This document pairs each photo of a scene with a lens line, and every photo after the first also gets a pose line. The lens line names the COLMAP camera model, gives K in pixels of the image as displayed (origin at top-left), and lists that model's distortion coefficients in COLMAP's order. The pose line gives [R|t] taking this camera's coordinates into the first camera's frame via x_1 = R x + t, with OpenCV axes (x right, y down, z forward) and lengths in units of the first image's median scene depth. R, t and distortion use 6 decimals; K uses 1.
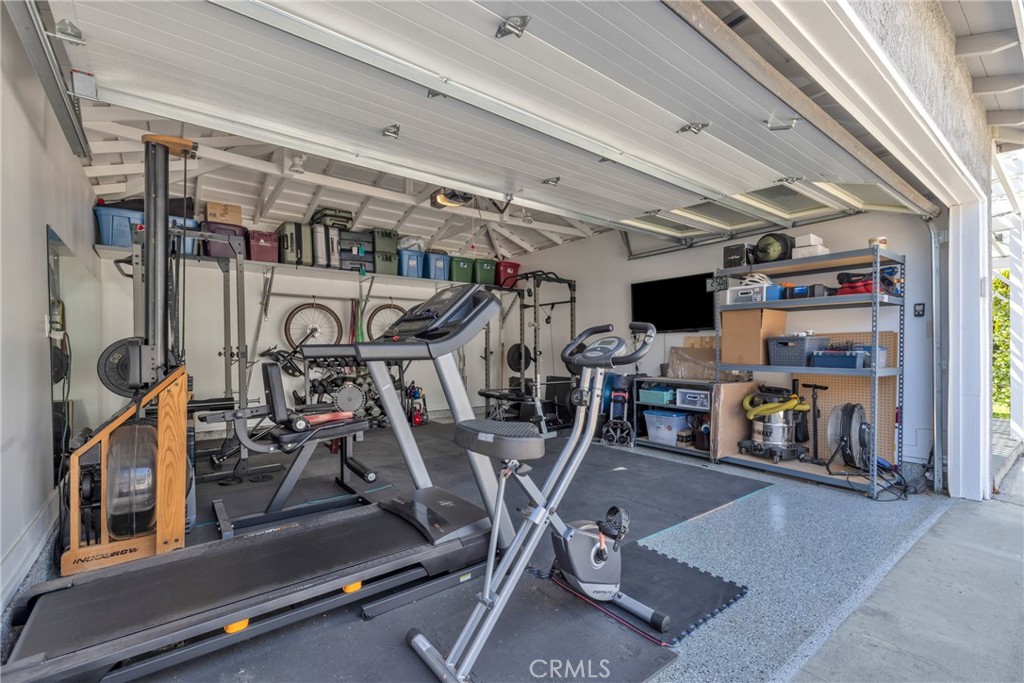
lens RADIAL K [[448.0, 0, 512.0], [0, 448.0, 341.5], [0, 0, 1]] dist [0.000182, -0.000172]
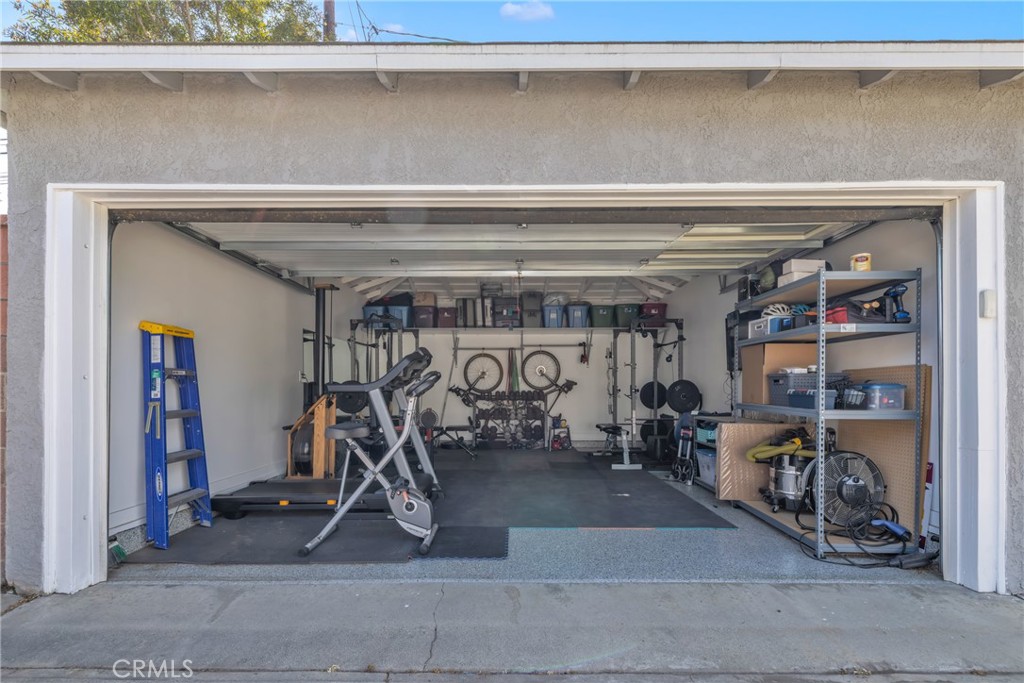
lens RADIAL K [[453.9, 0, 511.5], [0, 453.9, 383.1], [0, 0, 1]] dist [0.000267, 0.000139]
pose [[0.783684, -0.004496, -0.621143, 0.509479], [0.010122, 0.999933, 0.005532, -0.001437], [0.621077, -0.010623, 0.783678, -0.038247]]
